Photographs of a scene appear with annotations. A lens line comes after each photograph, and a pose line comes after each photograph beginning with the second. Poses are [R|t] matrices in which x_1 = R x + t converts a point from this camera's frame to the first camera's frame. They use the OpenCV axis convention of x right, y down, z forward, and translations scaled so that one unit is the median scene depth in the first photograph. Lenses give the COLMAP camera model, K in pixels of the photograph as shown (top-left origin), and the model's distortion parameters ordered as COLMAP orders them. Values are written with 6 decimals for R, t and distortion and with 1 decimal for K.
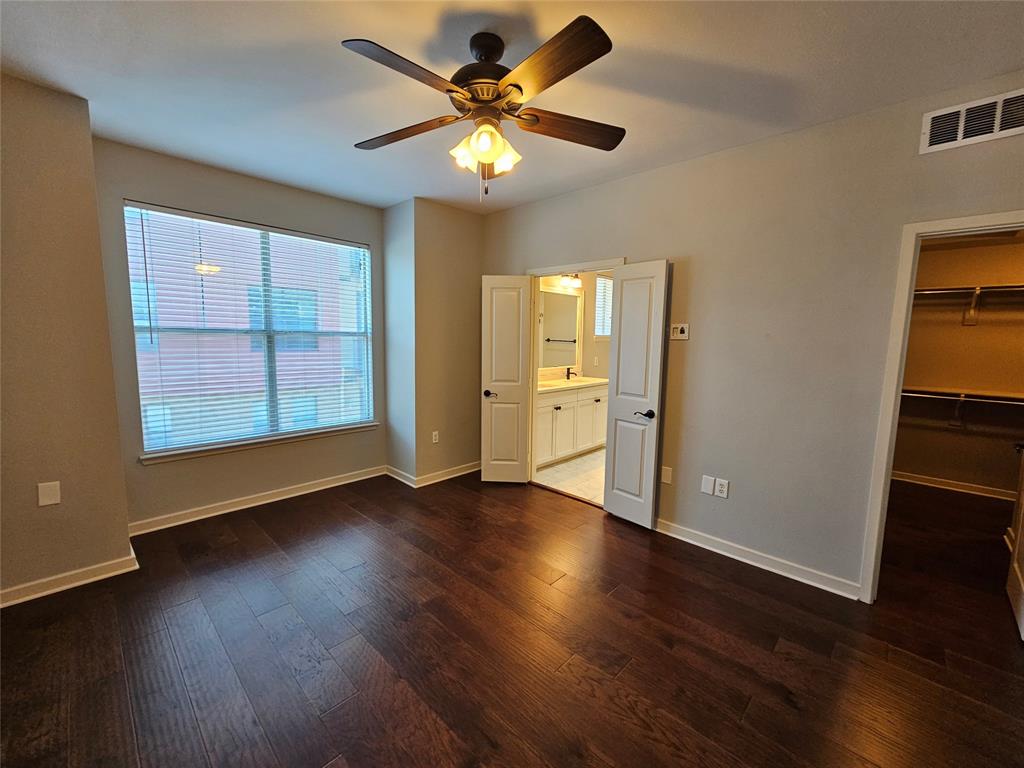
lens RADIAL K [[417.7, 0, 518.0], [0, 417.7, 380.7], [0, 0, 1]] dist [-0.002220, 0.000998]
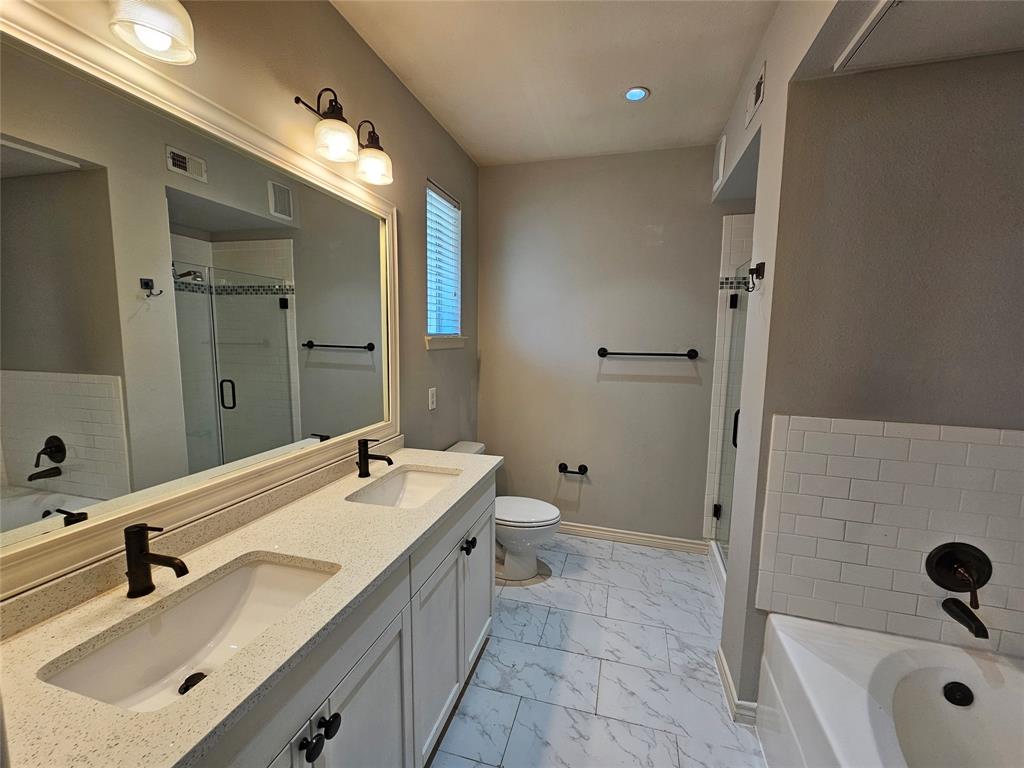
lens RADIAL K [[417.7, 0, 519.8], [0, 417.7, 386.8], [0, 0, 1]] dist [-0.002220, 0.000998]
pose [[0.881341, -0.053592, 0.469431, 0.128554], [0.046507, 0.998562, 0.026684, -0.116505], [-0.470185, -0.001686, 0.882566, 1.080843]]
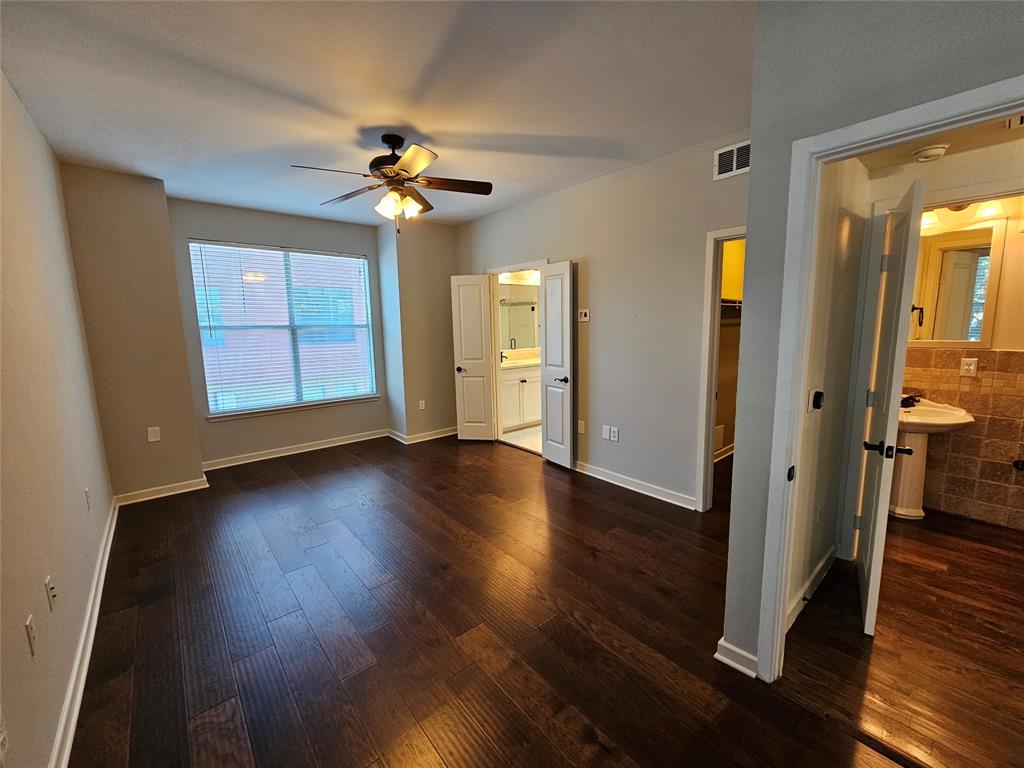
lens RADIAL K [[417.7, 0, 519.0], [0, 417.7, 379.8], [0, 0, 1]] dist [-0.002220, 0.000998]
pose [[0.994231, -0.021839, -0.105012, 0.283156], [0.024945, 0.999286, 0.028361, 0.035860], [0.104317, -0.030817, 0.994066, -0.282174]]
